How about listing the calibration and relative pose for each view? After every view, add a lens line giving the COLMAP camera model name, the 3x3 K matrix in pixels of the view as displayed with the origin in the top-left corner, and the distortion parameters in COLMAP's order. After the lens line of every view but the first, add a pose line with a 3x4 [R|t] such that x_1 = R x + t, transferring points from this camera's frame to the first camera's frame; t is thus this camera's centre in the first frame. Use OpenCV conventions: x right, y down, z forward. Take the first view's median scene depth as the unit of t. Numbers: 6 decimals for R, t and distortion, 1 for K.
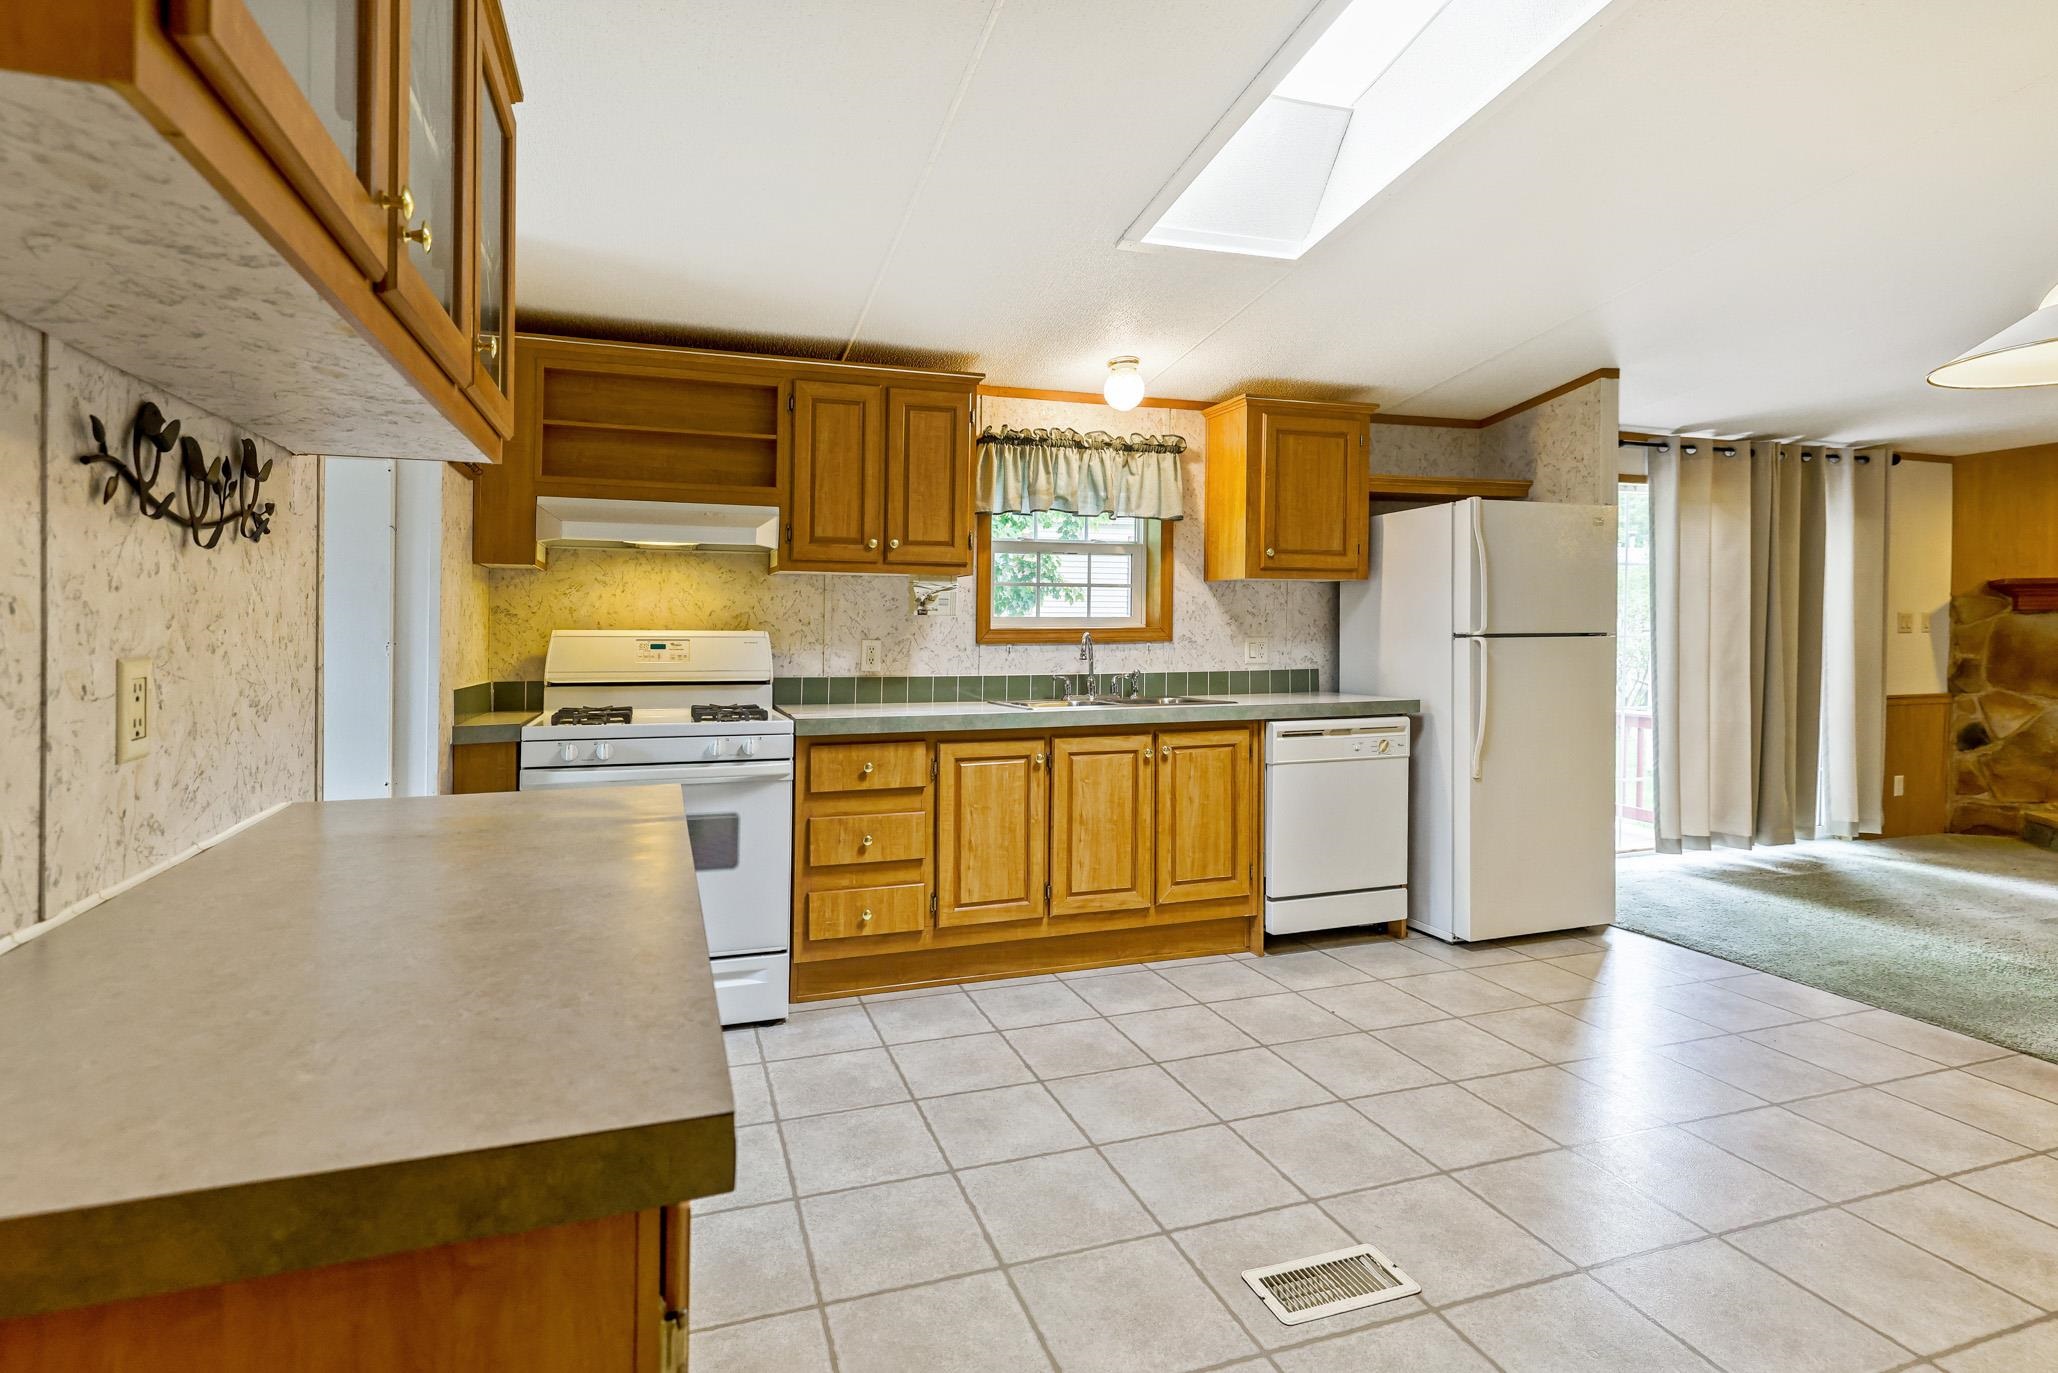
lens RADIAL K [[926.6, 0, 957.1], [0, 926.6, 642.7], [0, 0, 1]] dist [0.005621, -0.001170]
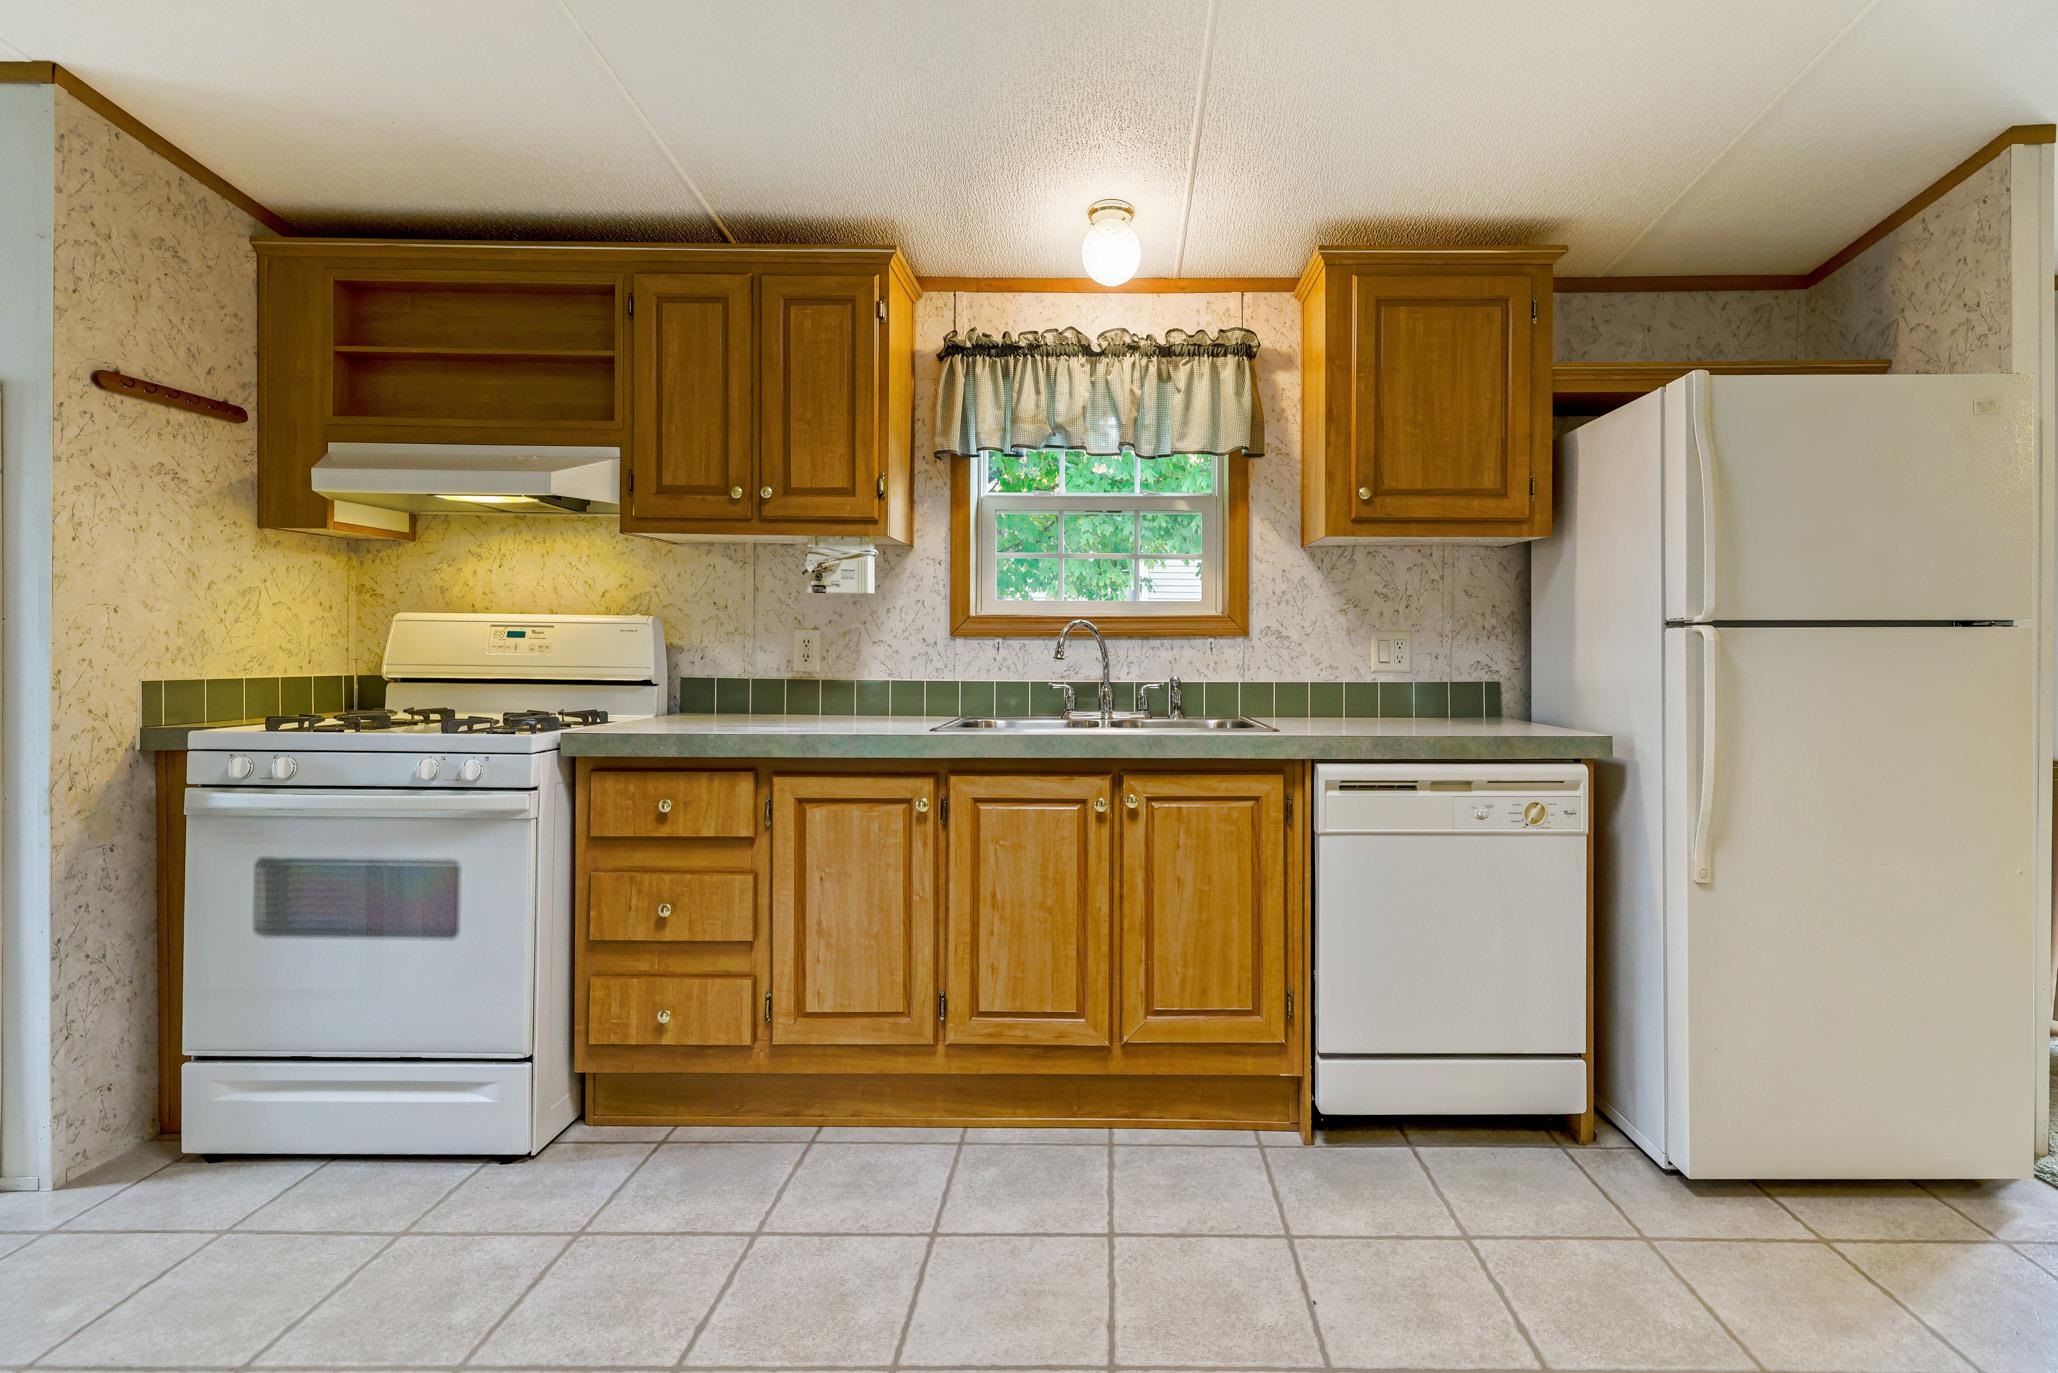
lens RADIAL K [[926.6, 0, 1106.2], [0, 926.6, 645.7], [0, 0, 1]] dist [0.005621, -0.001170]
pose [[0.960298, 0.009643, -0.278809, 0.382477], [-0.011934, 0.999908, -0.006523, 0.013202], [0.278721, 0.009591, 0.960324, 0.382206]]
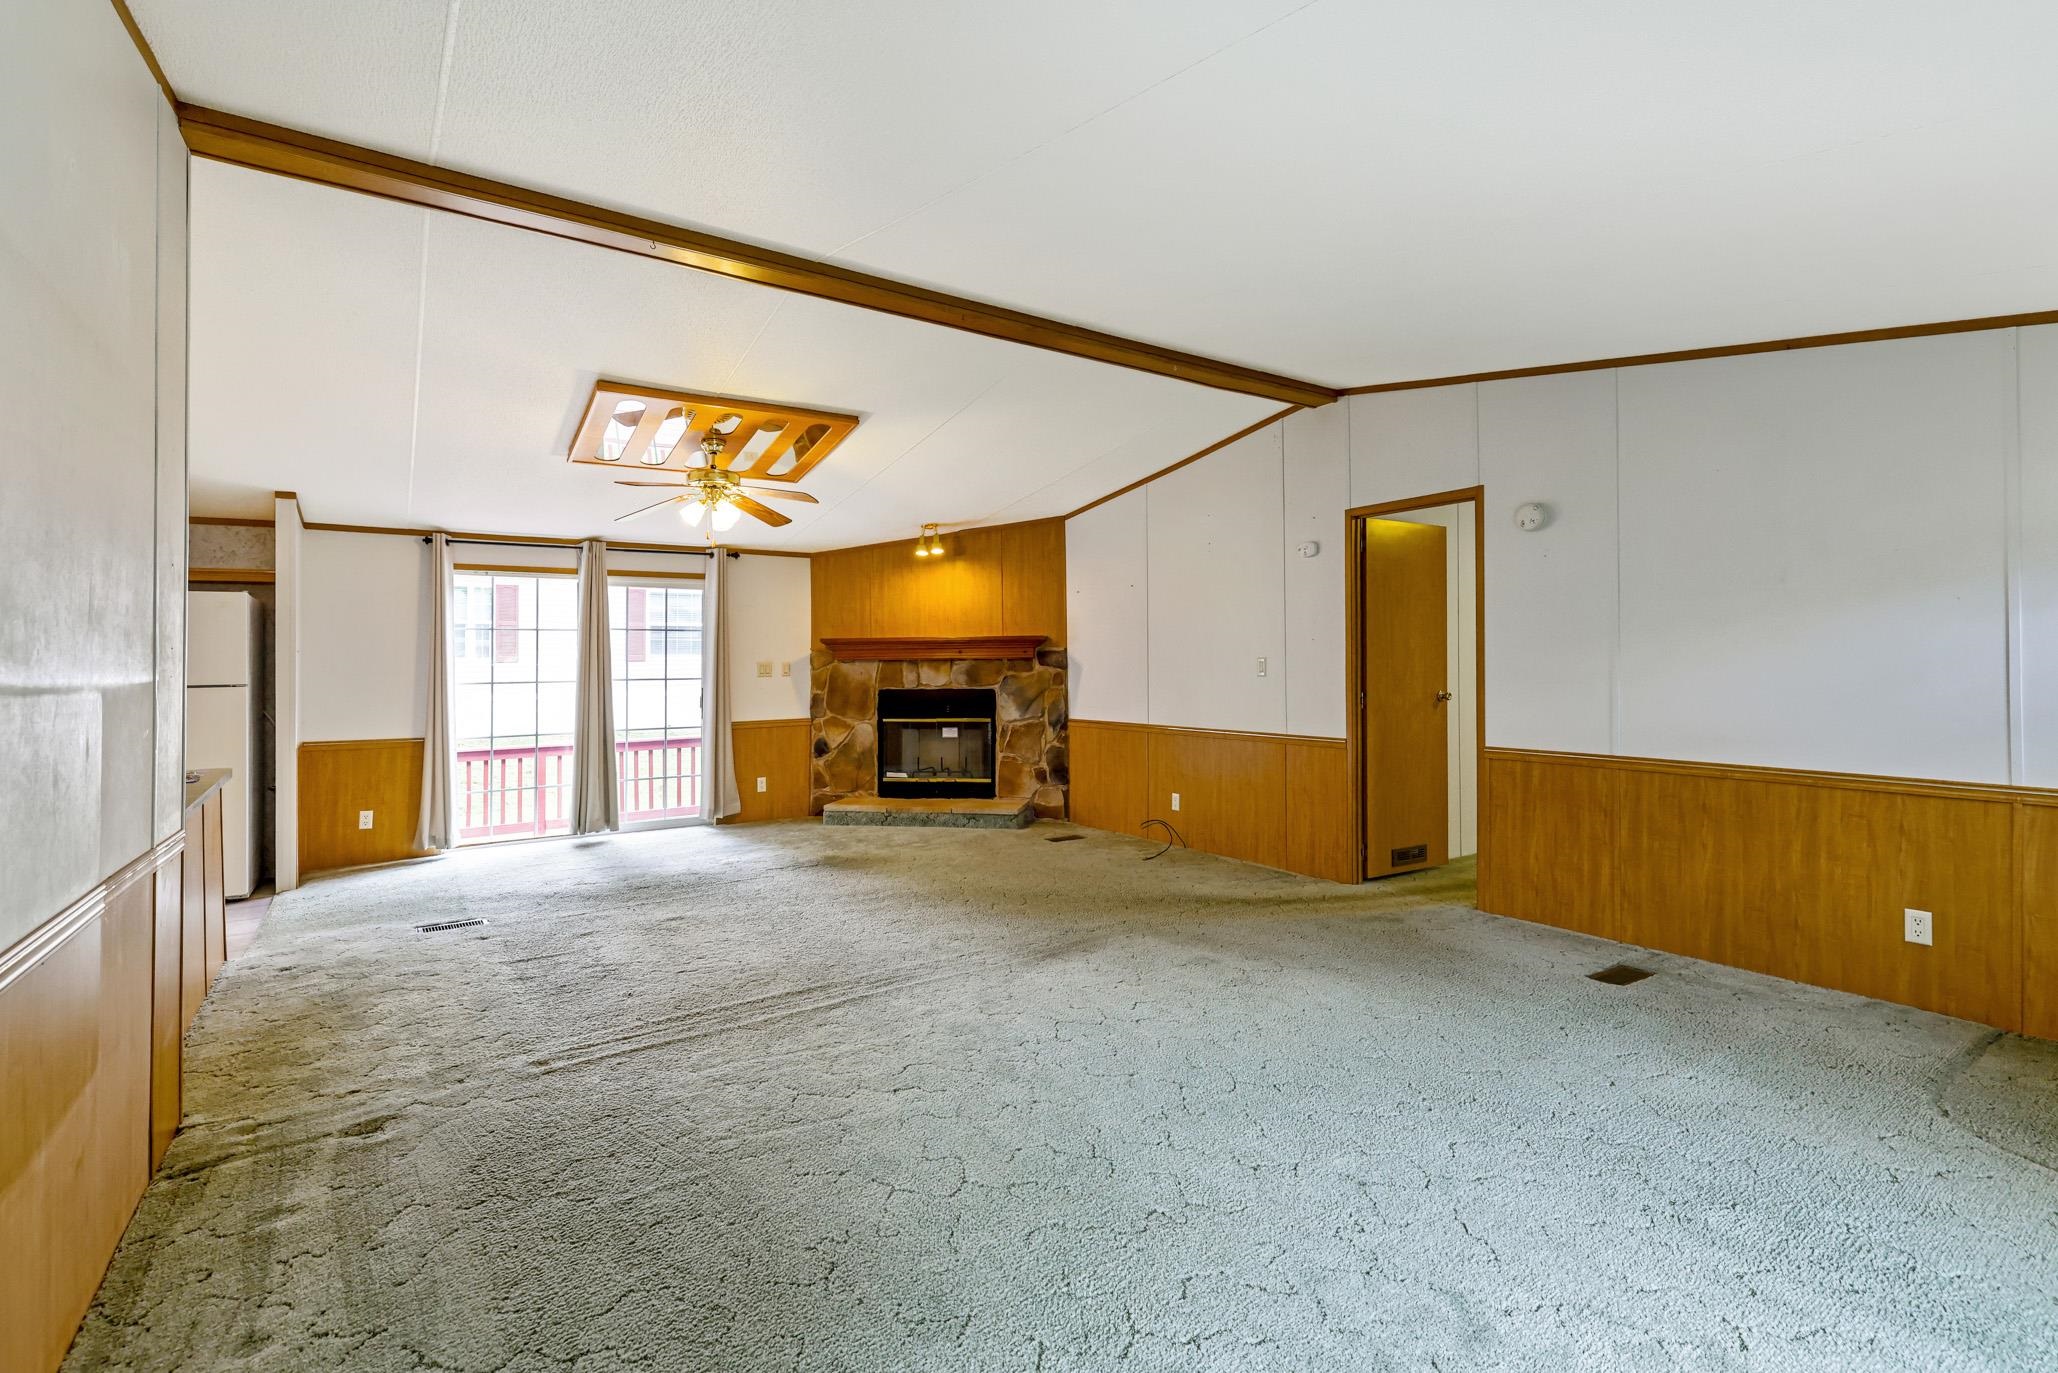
lens RADIAL K [[926.6, 0, 1016.8], [0, 926.6, 656.4], [0, 0, 1]] dist [0.005621, -0.001170]
pose [[0.954804, -0.009349, 0.297090, 1.553120], [0.018270, 0.999461, -0.027266, 0.007470], [-0.296675, 0.031462, 0.954460, -0.733867]]
